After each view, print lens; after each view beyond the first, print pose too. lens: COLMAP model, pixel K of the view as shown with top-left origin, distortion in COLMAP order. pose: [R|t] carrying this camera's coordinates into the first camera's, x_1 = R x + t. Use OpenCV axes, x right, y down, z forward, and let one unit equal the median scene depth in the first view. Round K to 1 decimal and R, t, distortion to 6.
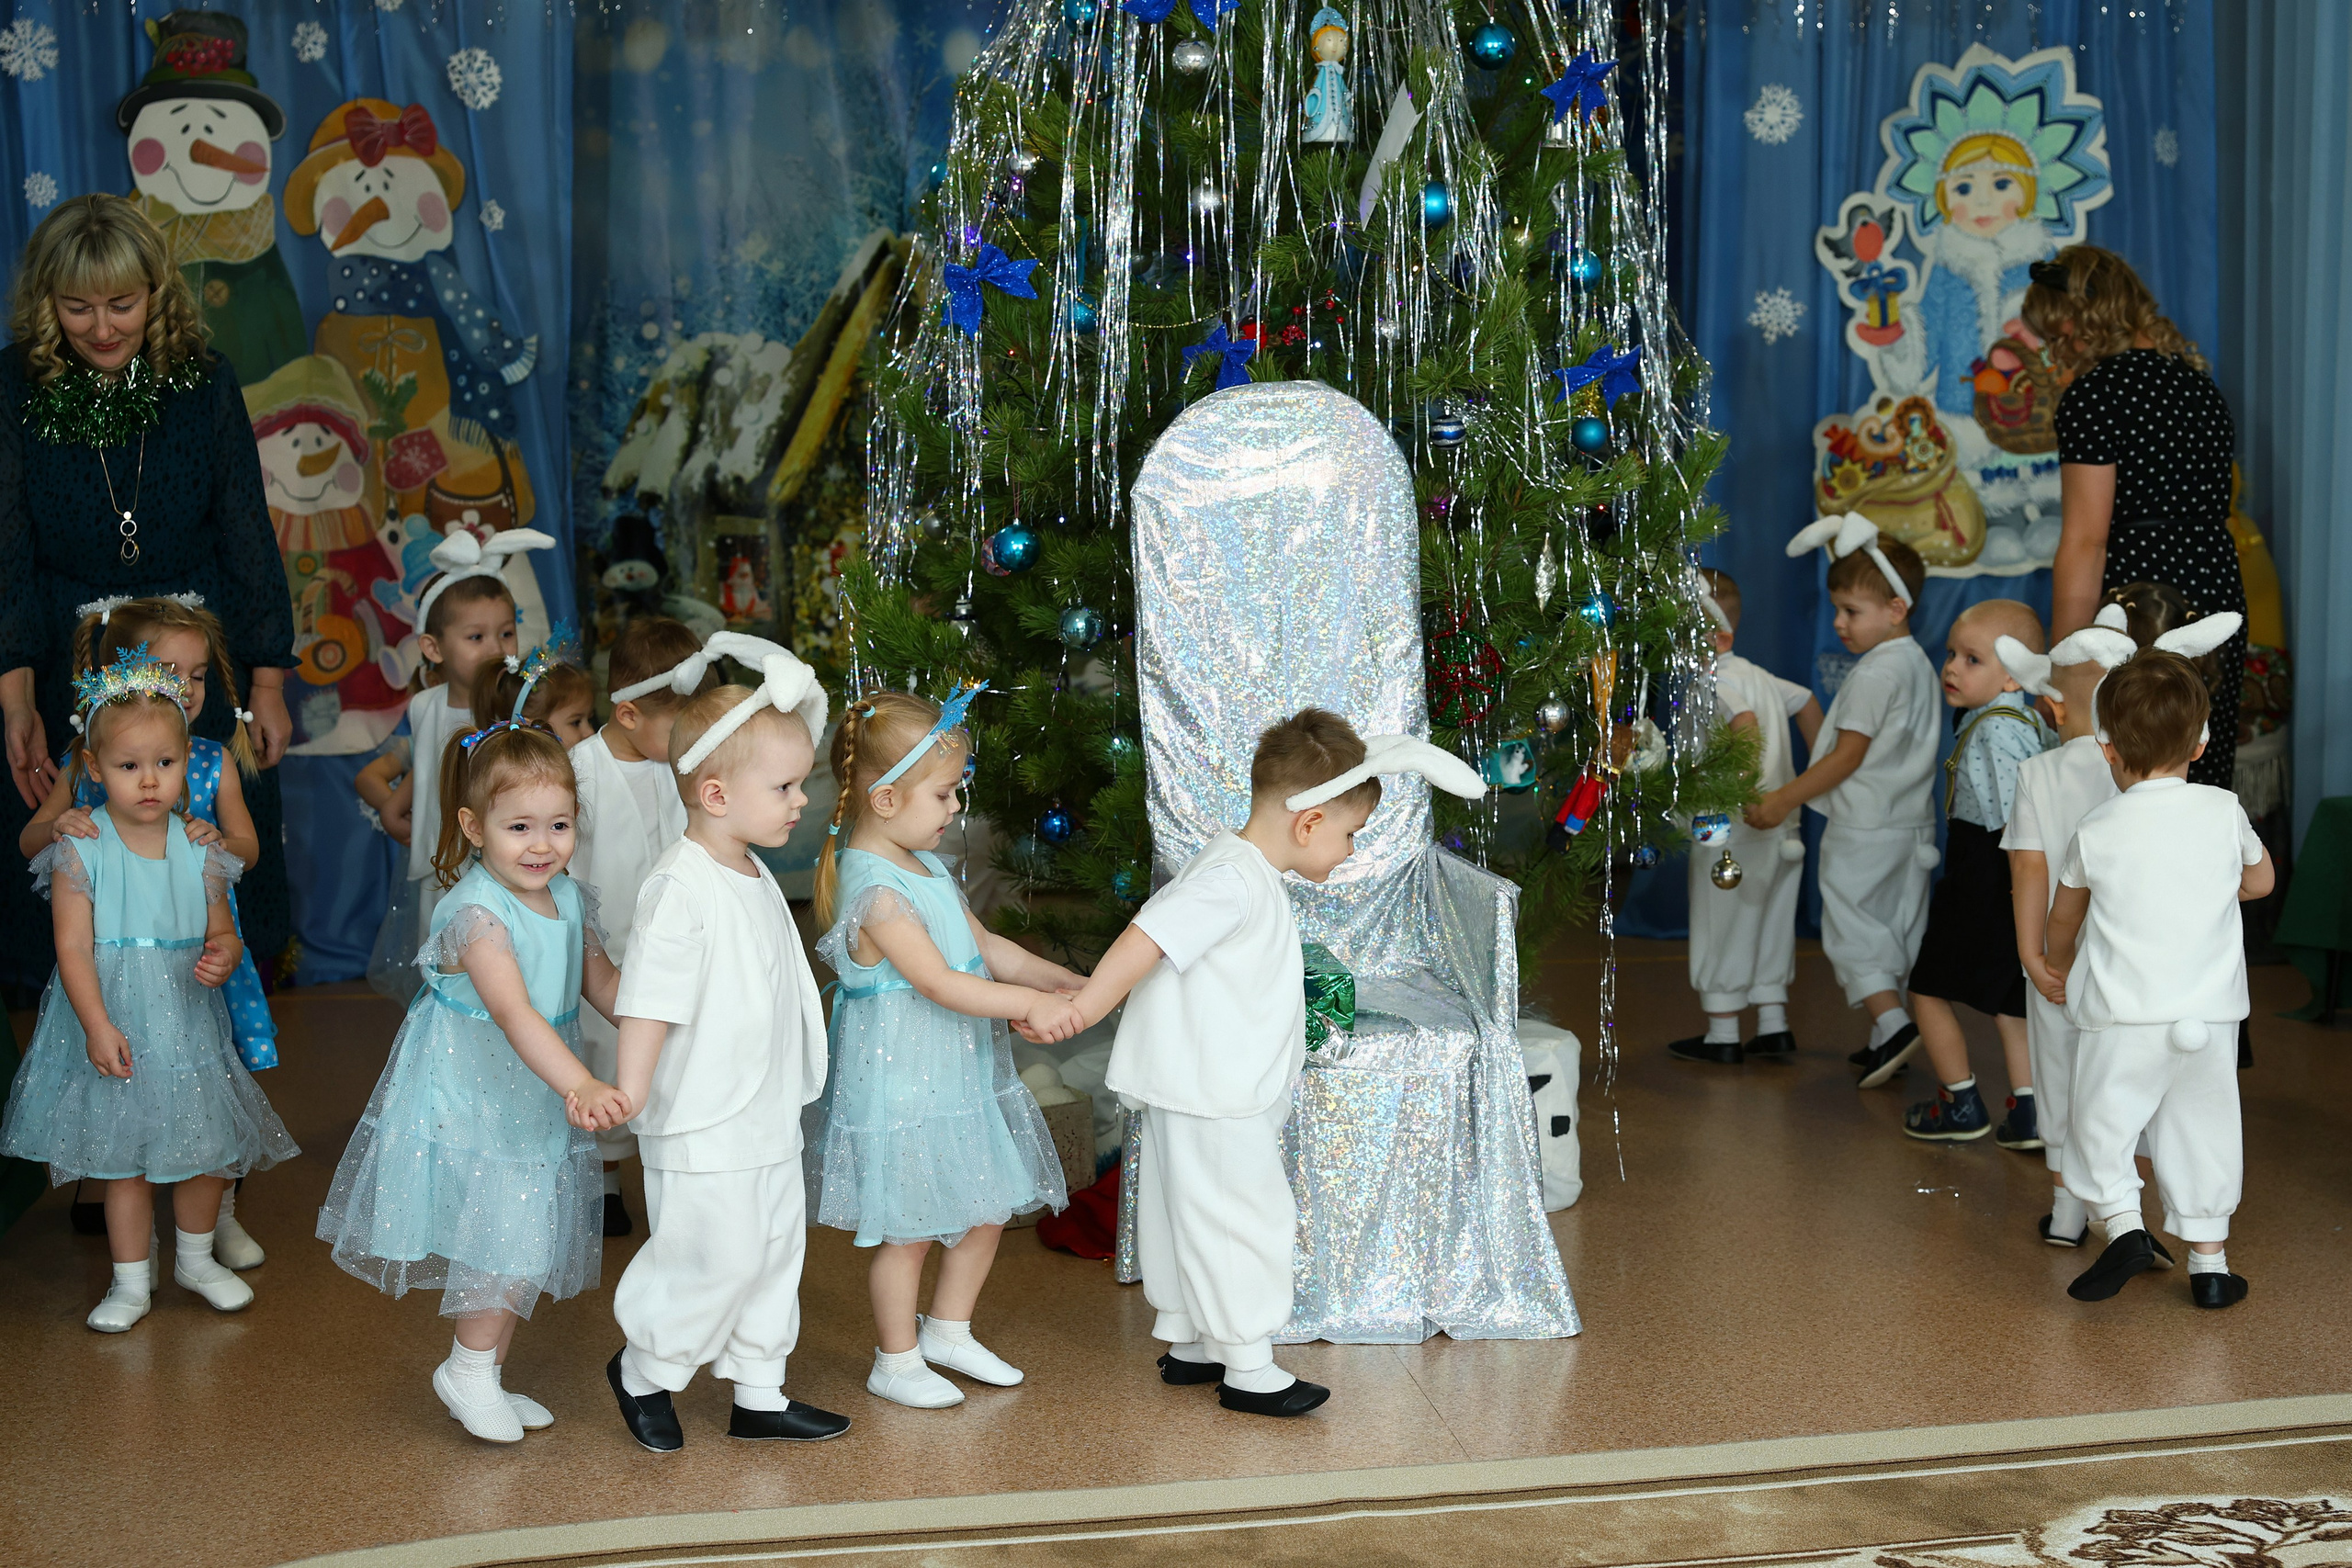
lens RADIAL K [[4115.6, 0, 1249.1], [0, 4115.6, 760.5], [0, 0, 1]] dist [-0.006886, 0.000000]
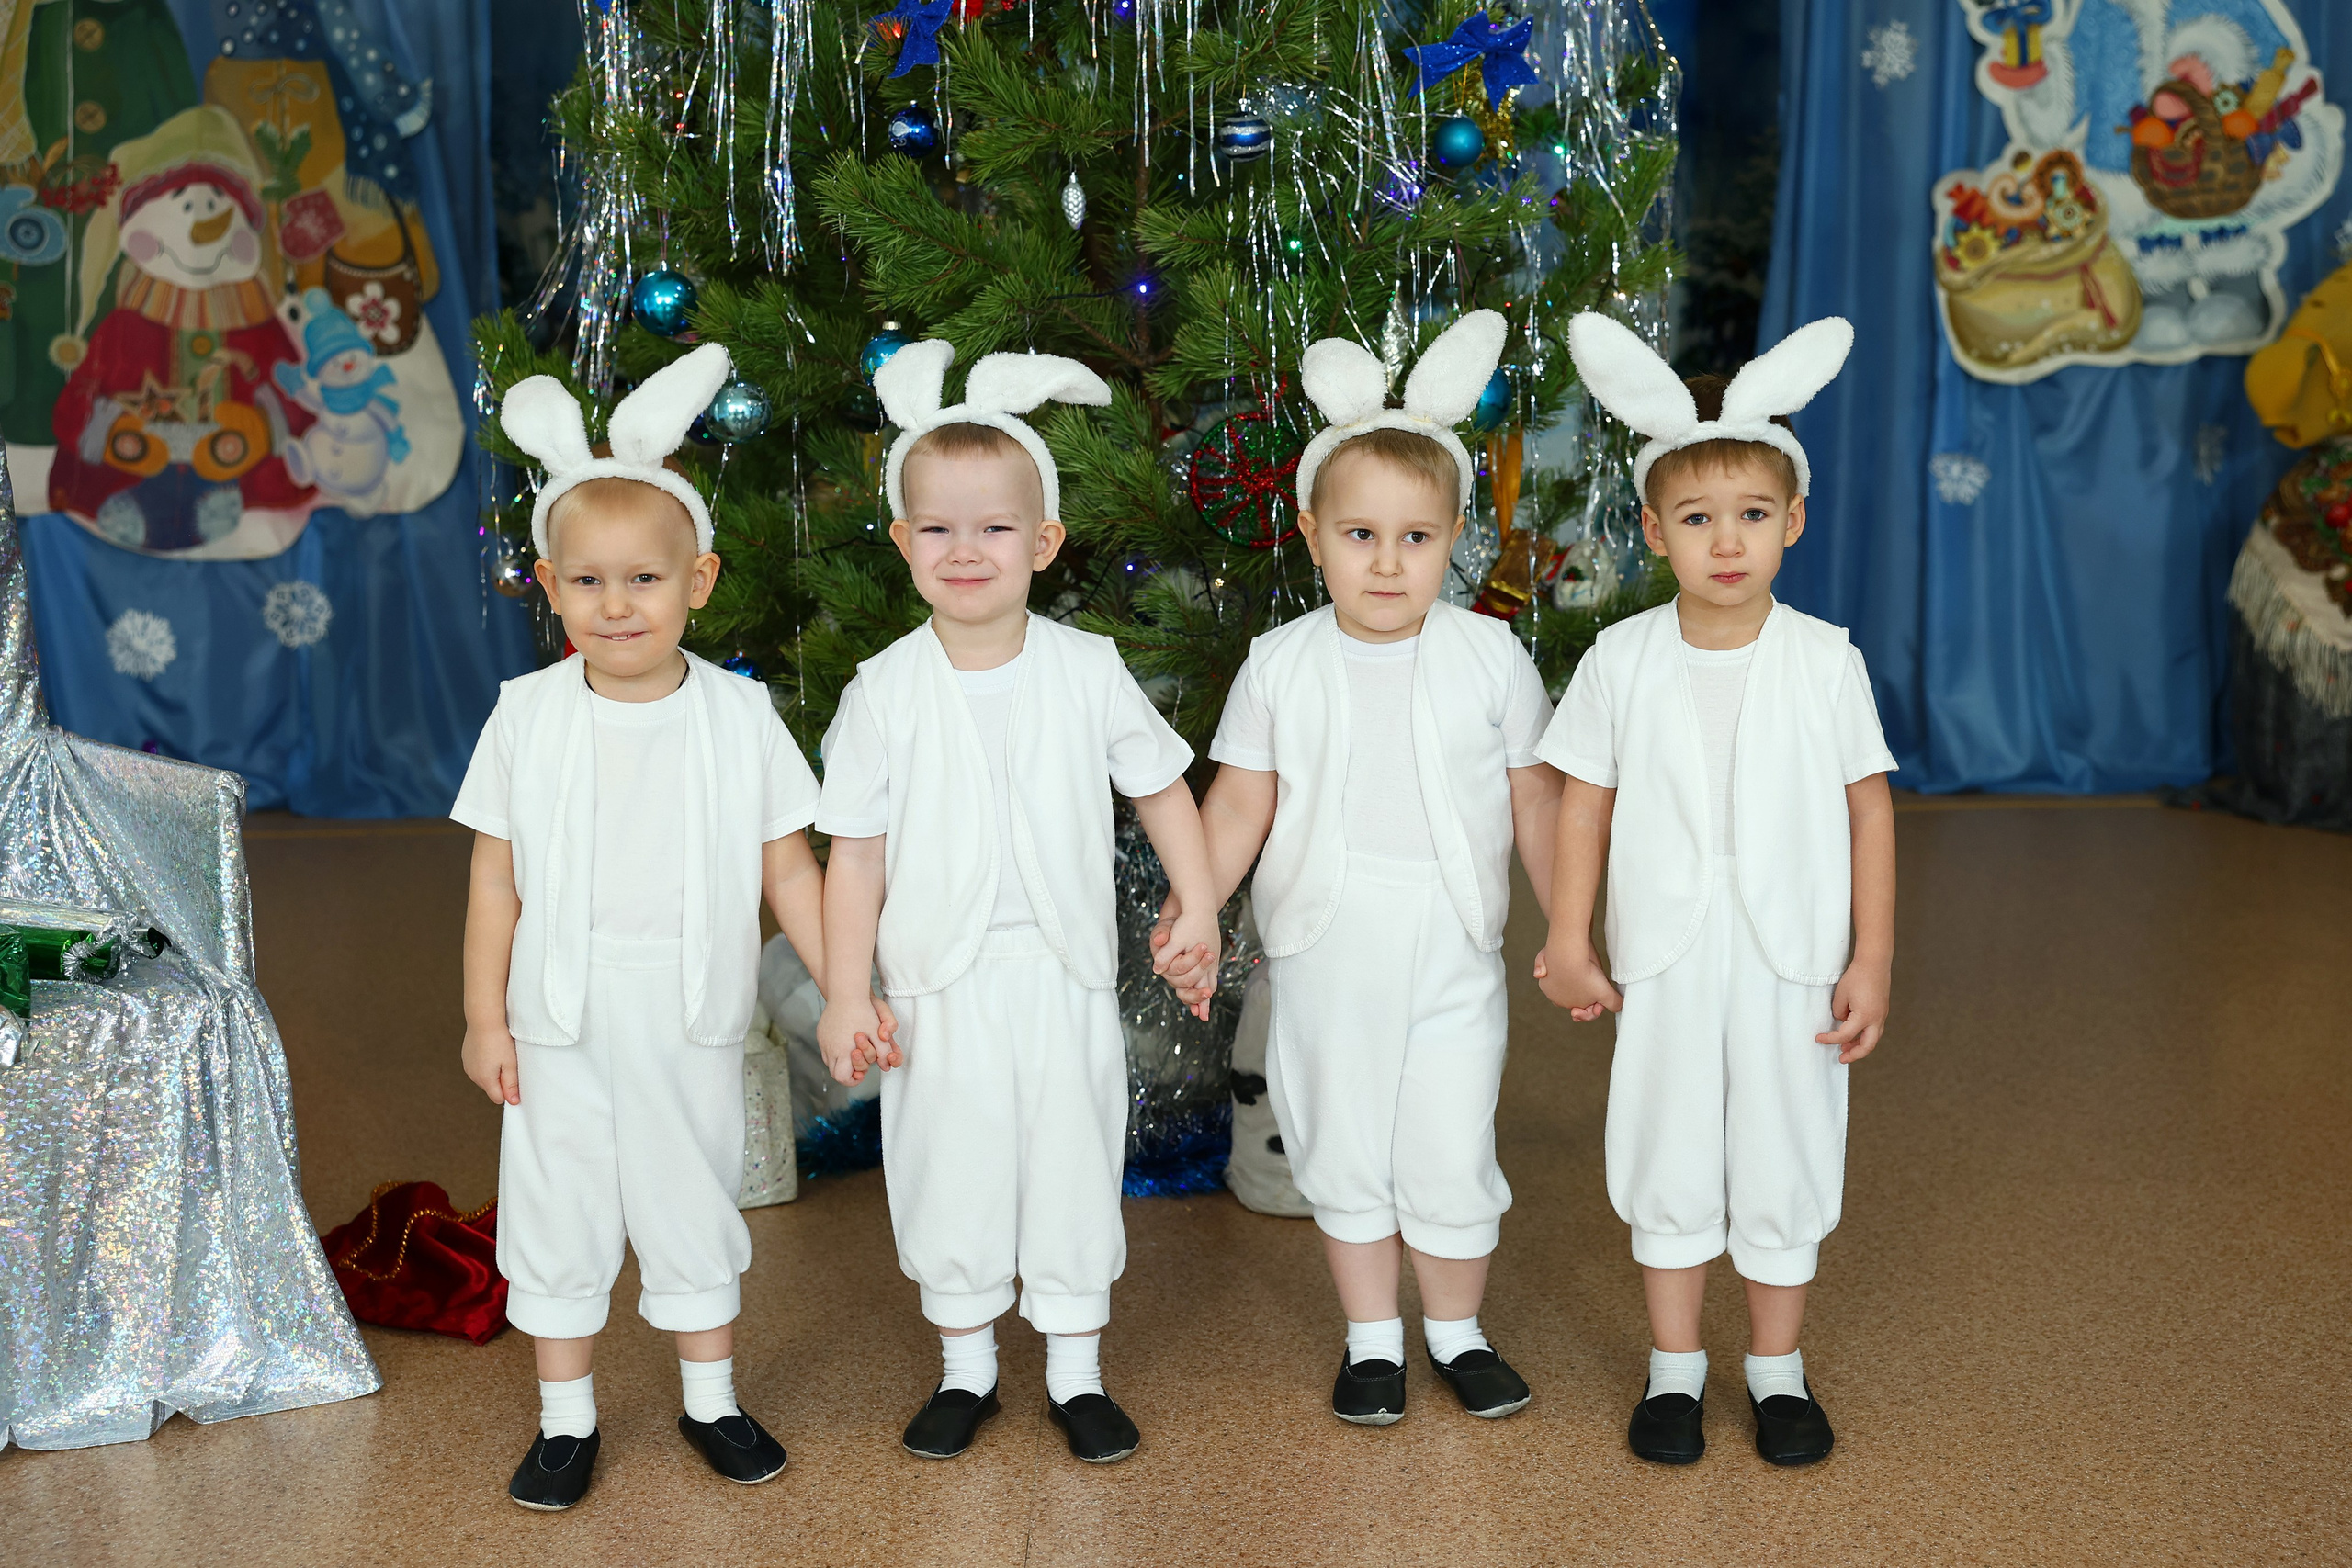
lens RADIAL K [[3258.9, 0, 1314.0], [0, 3258.9, 809.0], [0, 0, 1]] dist [-0.009690, 0.000000]
pose [[0.993152, 0.017892, -0.115455, 0.094155], [-0.008227, 0.996461, 0.083650, -0.008470], [0.116543, -0.082127, 0.989784, 0.324212]]
